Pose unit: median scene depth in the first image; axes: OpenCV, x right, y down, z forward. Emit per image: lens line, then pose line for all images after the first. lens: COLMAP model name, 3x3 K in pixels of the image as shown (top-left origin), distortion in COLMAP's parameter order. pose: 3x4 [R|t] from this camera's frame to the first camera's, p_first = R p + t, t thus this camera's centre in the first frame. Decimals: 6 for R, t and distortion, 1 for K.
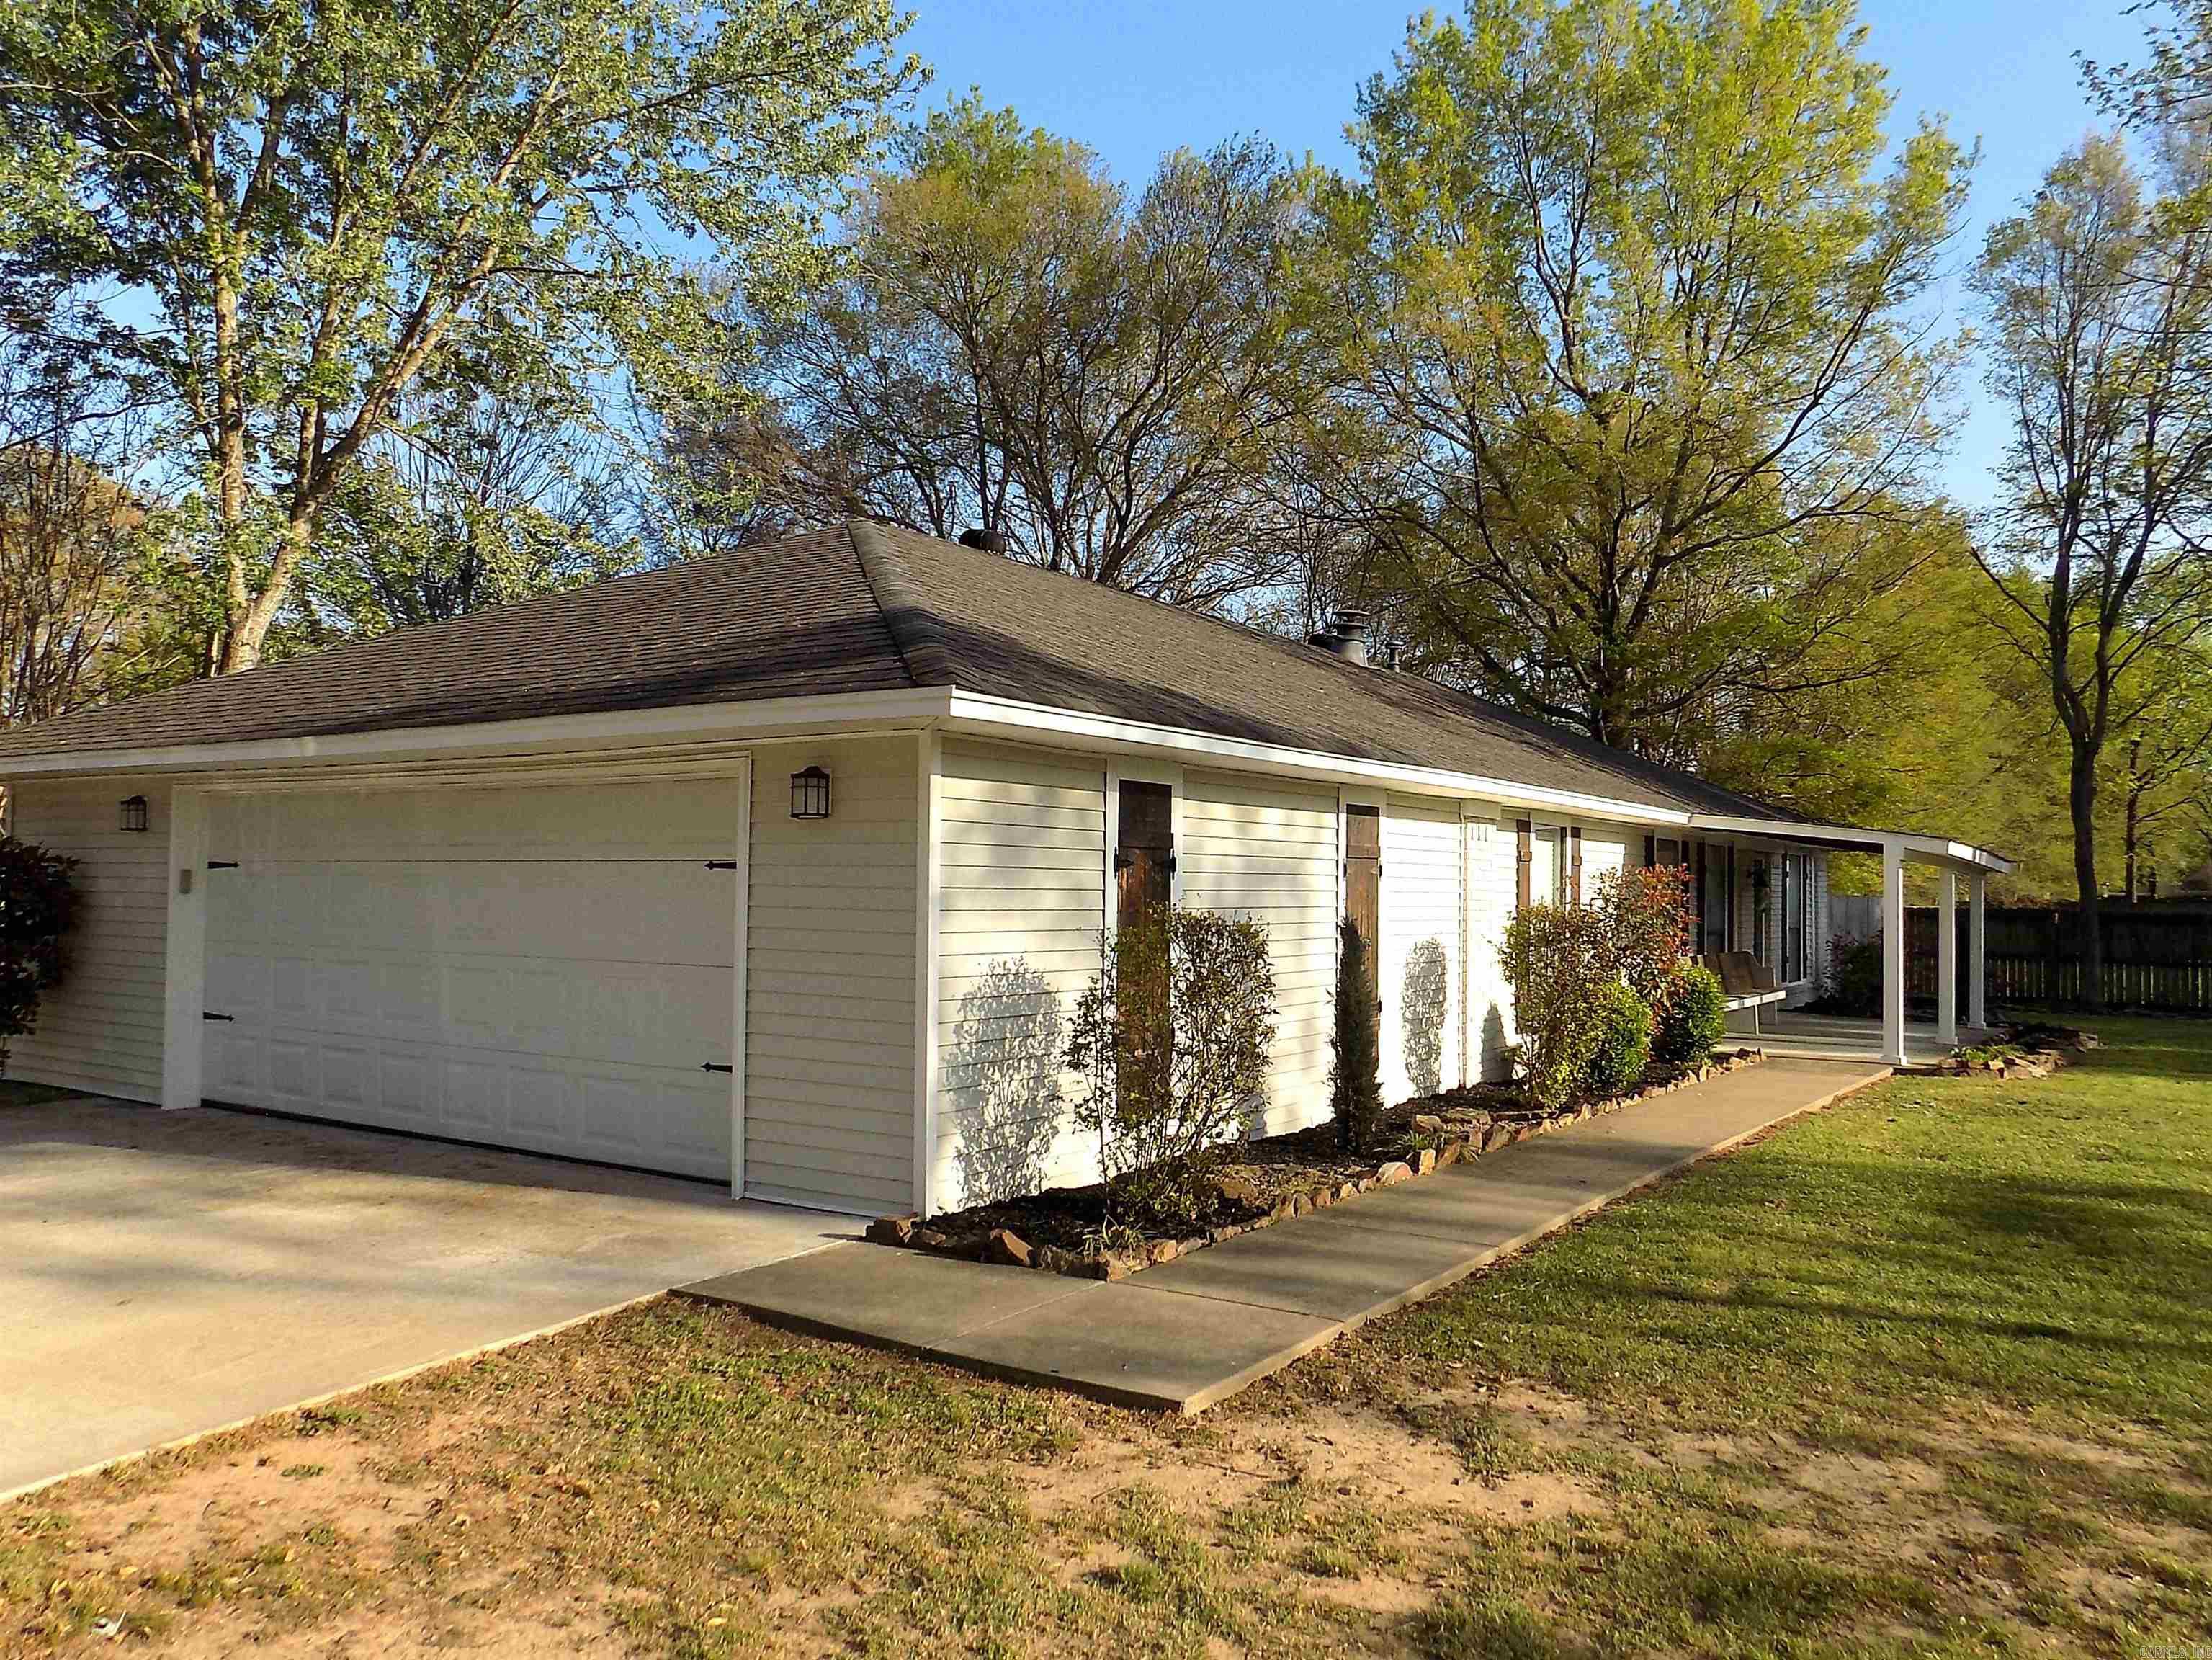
lens RADIAL K [[1525.9, 0, 1105.2], [0, 1525.9, 837.4], [0, 0, 1]] dist [-0.045903, 0.027014]
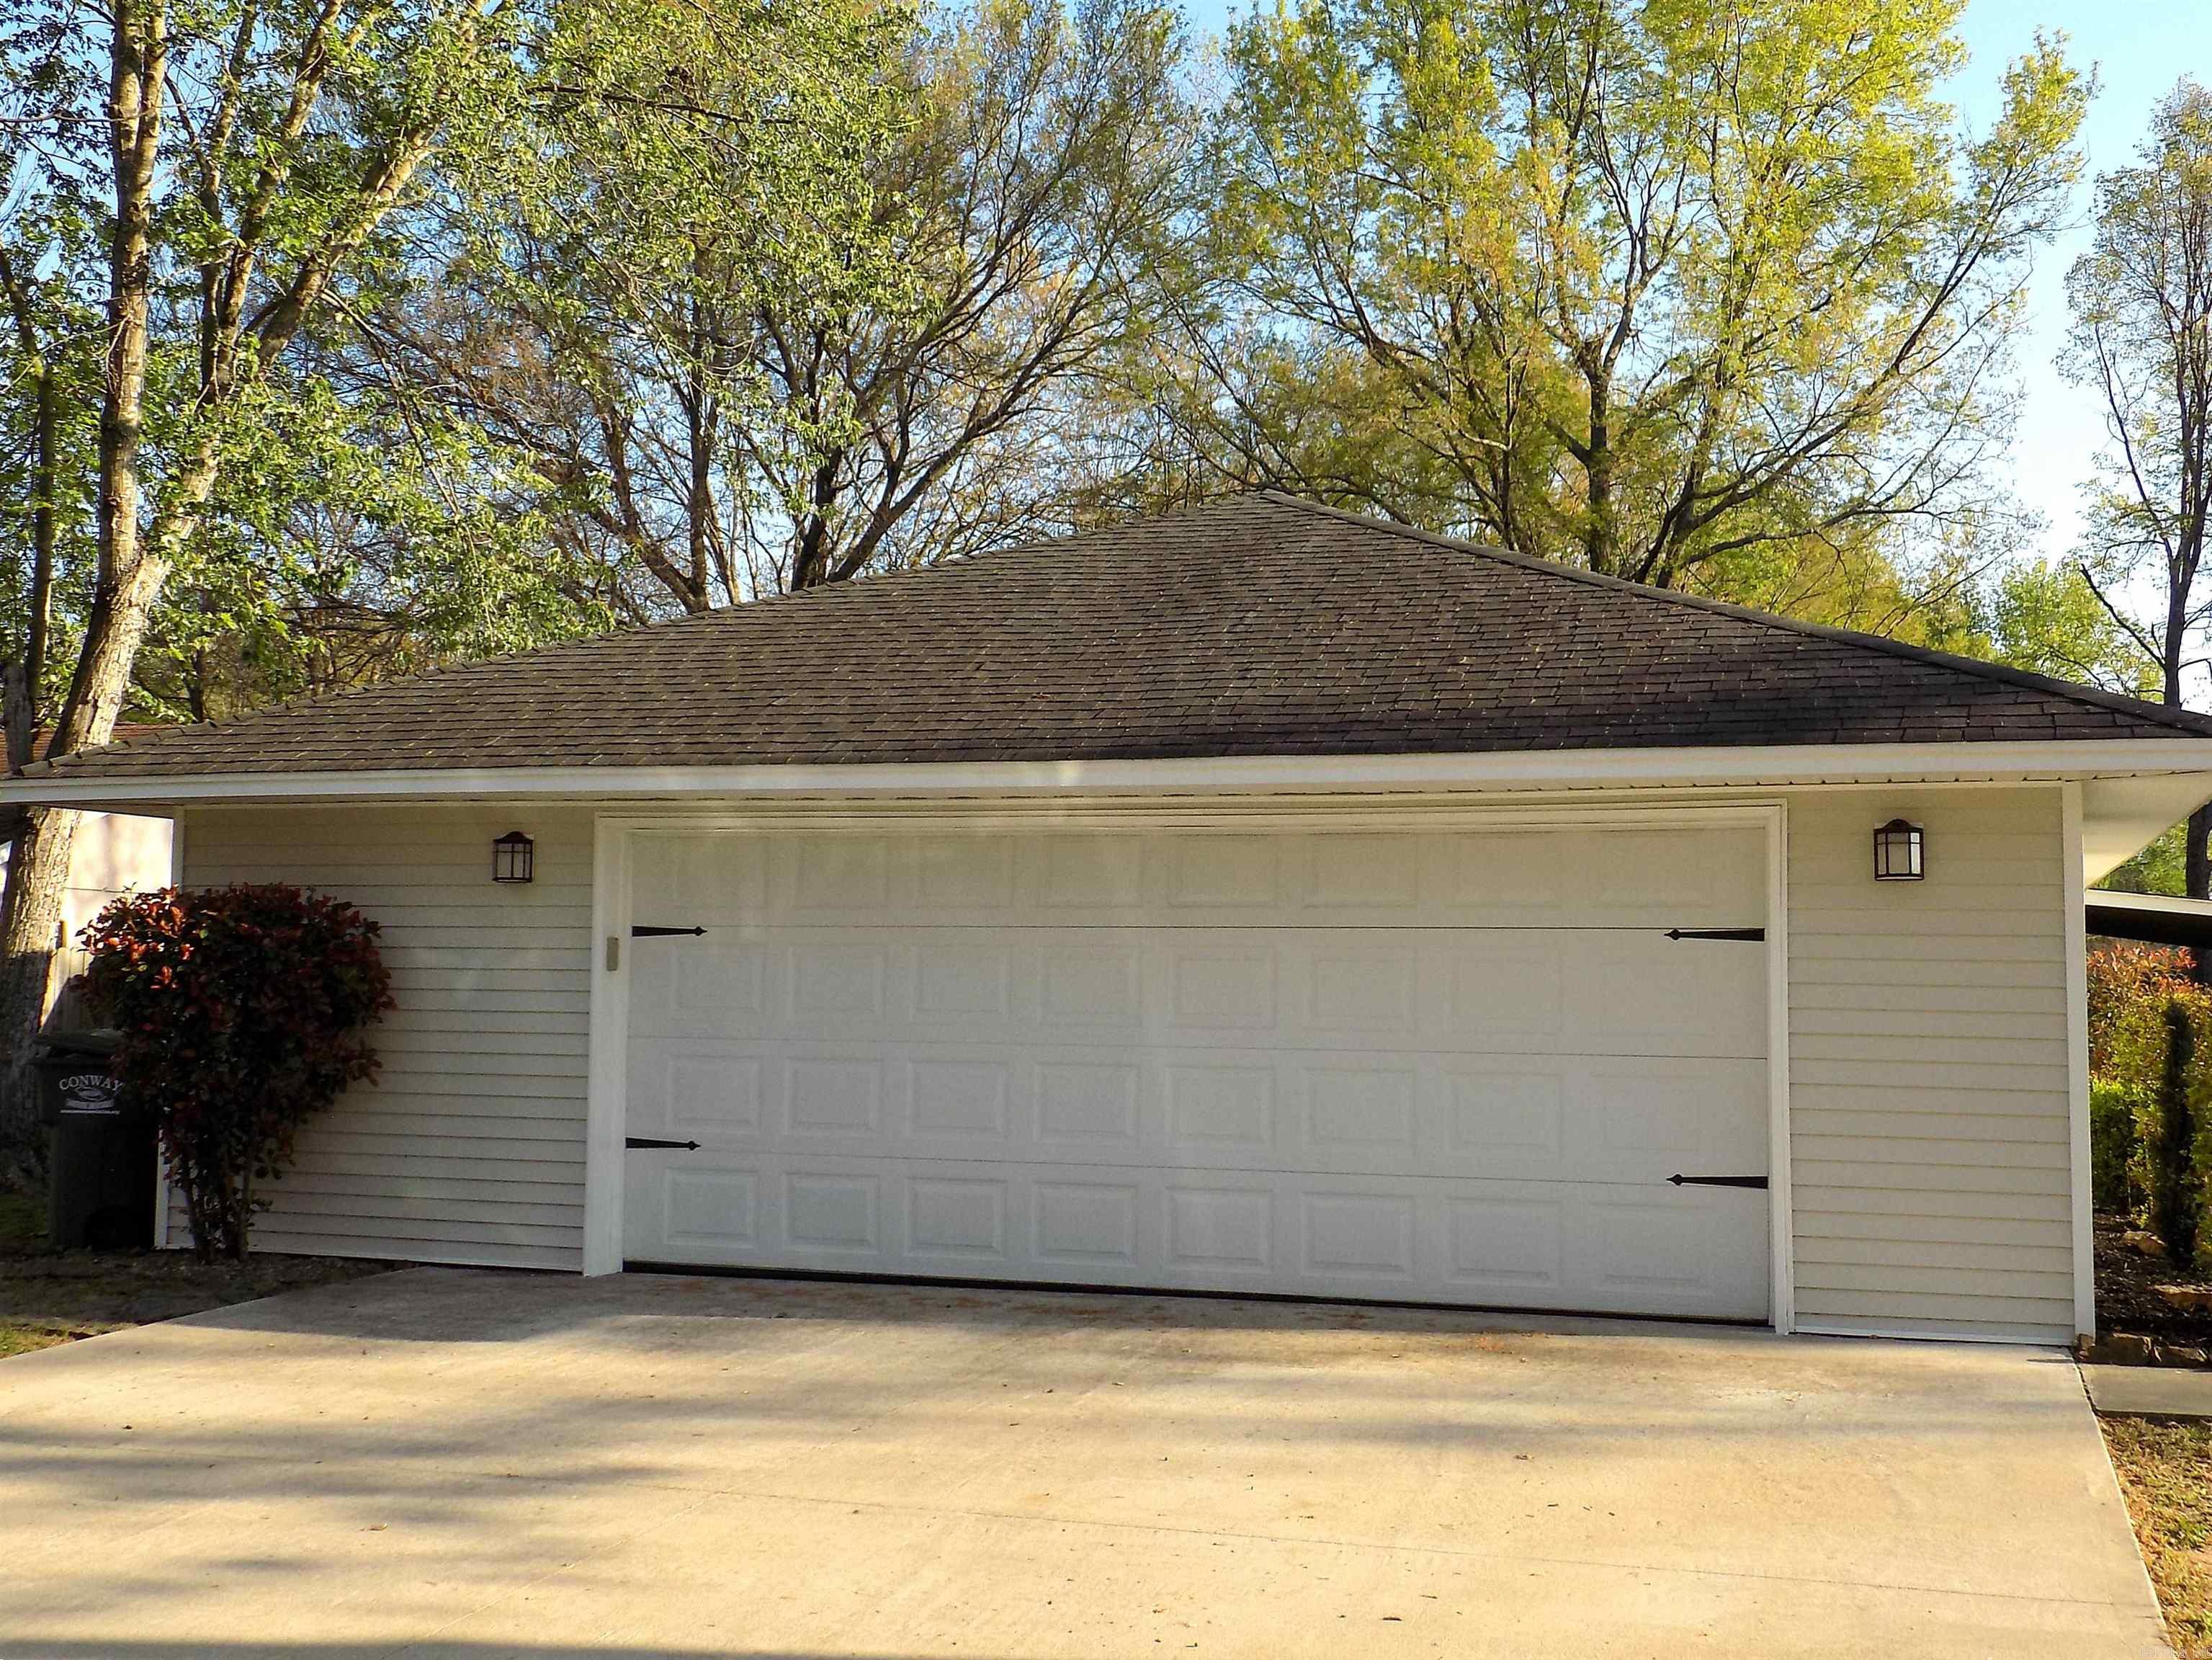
lens RADIAL K [[2198.5, 0, 1106.0], [0, 2198.5, 829.7], [0, 0, 1]] dist [-0.006399, 0.000000]
pose [[0.974089, 0.019970, 0.225283, -0.617189], [-0.011109, 0.999116, -0.040532, 0.010100], [-0.225894, 0.036979, 0.973450, -0.068586]]
